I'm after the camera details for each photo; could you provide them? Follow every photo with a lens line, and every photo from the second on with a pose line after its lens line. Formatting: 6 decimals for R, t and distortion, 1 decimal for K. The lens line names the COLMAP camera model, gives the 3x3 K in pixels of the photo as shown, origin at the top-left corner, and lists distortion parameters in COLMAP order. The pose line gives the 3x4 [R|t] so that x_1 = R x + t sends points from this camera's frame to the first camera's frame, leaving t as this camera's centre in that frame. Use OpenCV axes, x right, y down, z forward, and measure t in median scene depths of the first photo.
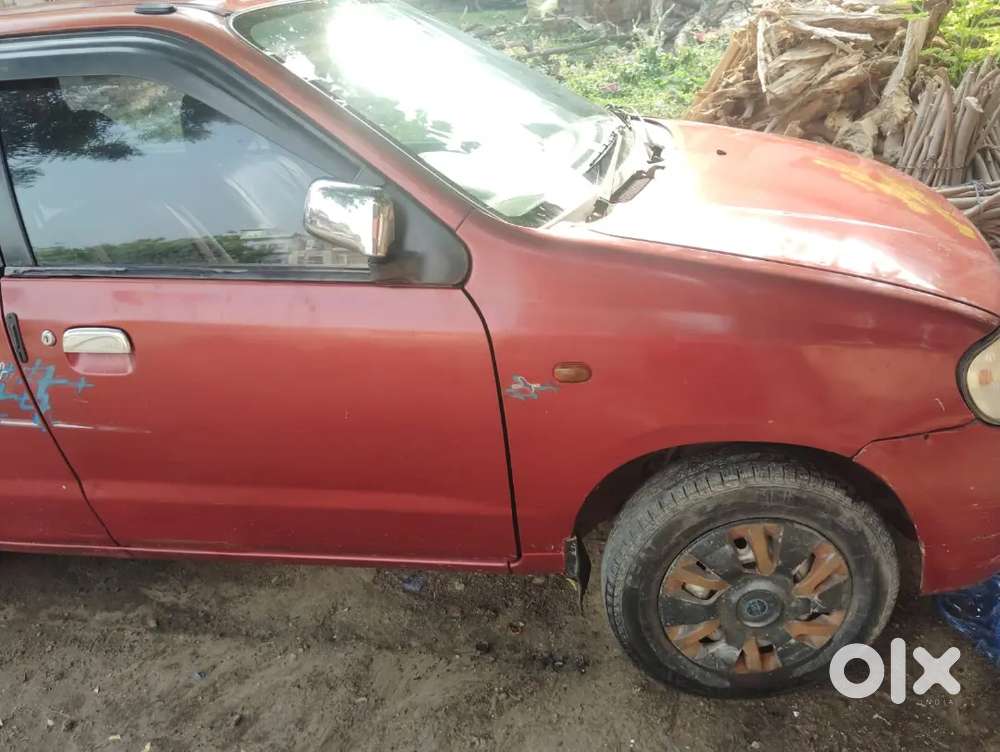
lens RADIAL K [[823.7, 0, 503.1], [0, 823.7, 378.8], [0, 0, 1]] dist [0.035493, -0.086431]
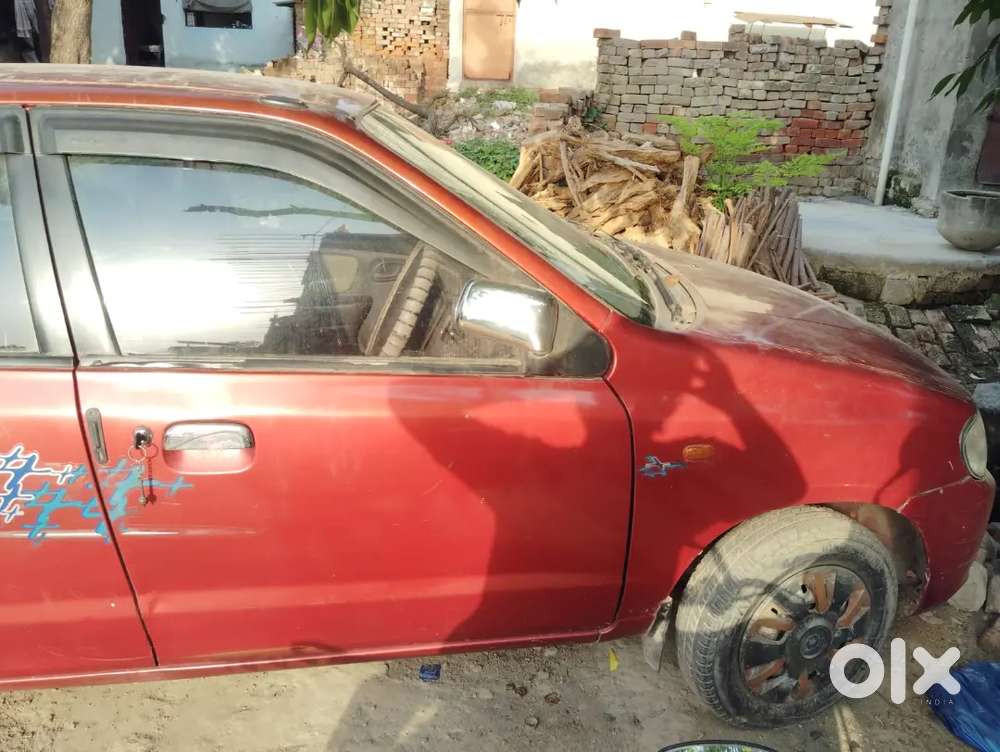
lens RADIAL K [[823.7, 0, 497.9], [0, 823.7, 380.9], [0, 0, 1]] dist [0.035493, -0.086431]
pose [[0.929691, -0.003942, 0.368319, -0.494380], [0.041276, 0.994760, -0.093539, -0.007695], [-0.366020, 0.102165, 0.924982, 0.009142]]
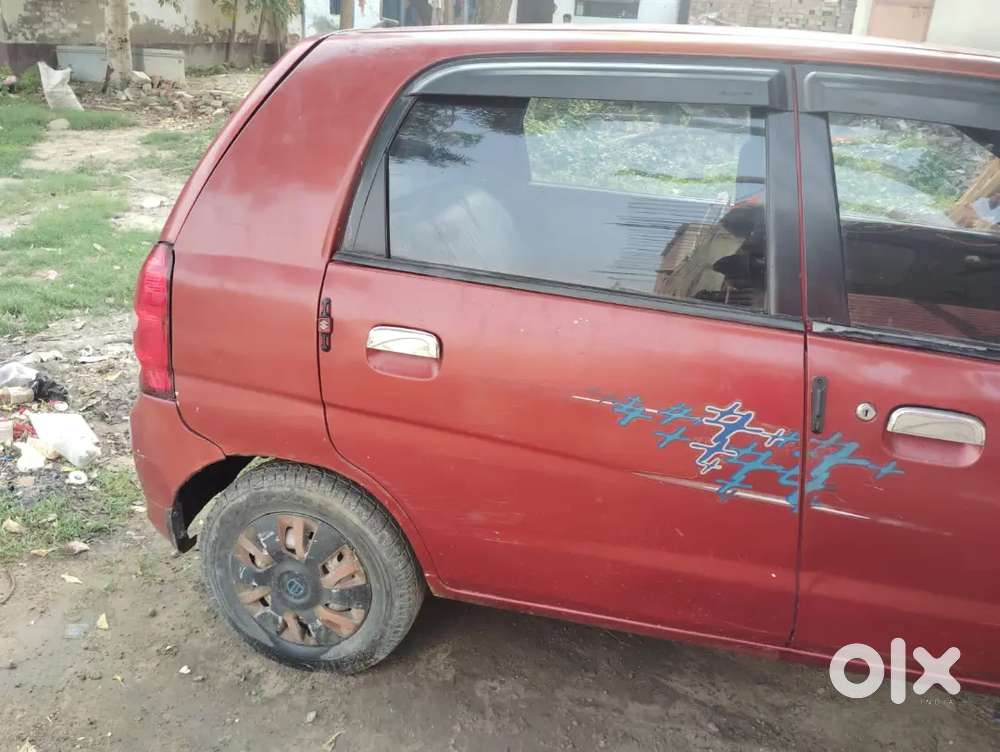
lens RADIAL K [[823.7, 0, 502.8], [0, 823.7, 380.2], [0, 0, 1]] dist [0.035493, -0.086431]
pose [[0.988668, 0.147616, 0.027309, -0.905994], [-0.145480, 0.987000, -0.068311, 0.030817], [-0.037038, 0.063564, 0.997290, 0.136881]]
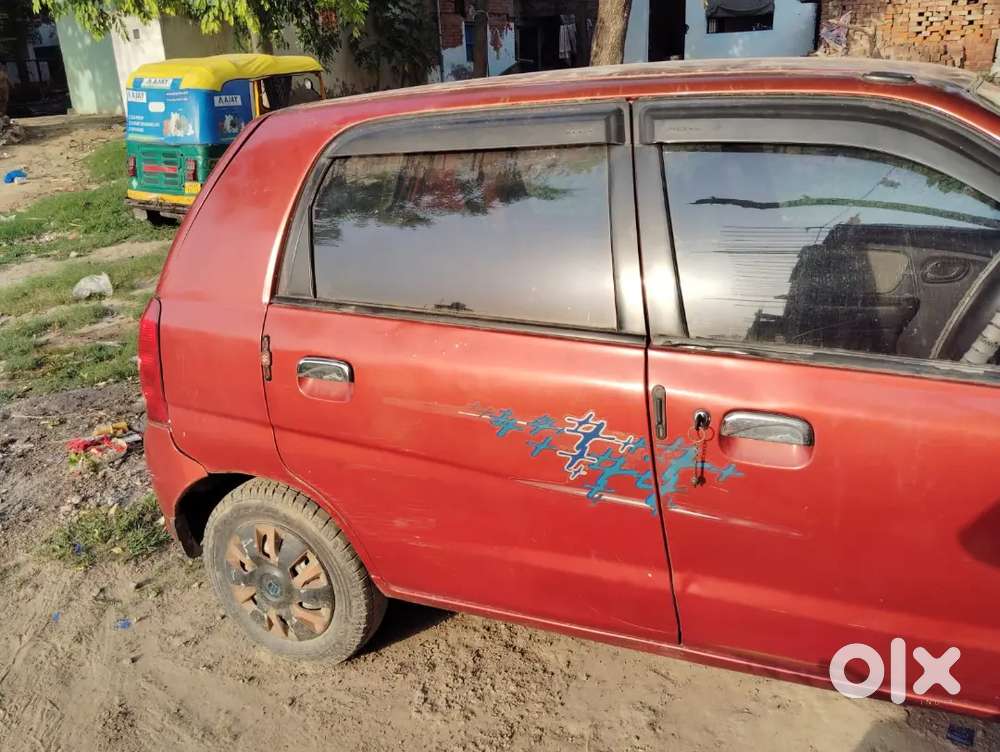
lens RADIAL K [[823.7, 0, 497.9], [0, 823.7, 376.6], [0, 0, 1]] dist [0.035493, -0.086431]
pose [[0.977963, 0.107797, -0.178797, -0.581051], [-0.123344, 0.989277, -0.078214, 0.005171], [0.168448, 0.098544, 0.980772, 0.050009]]
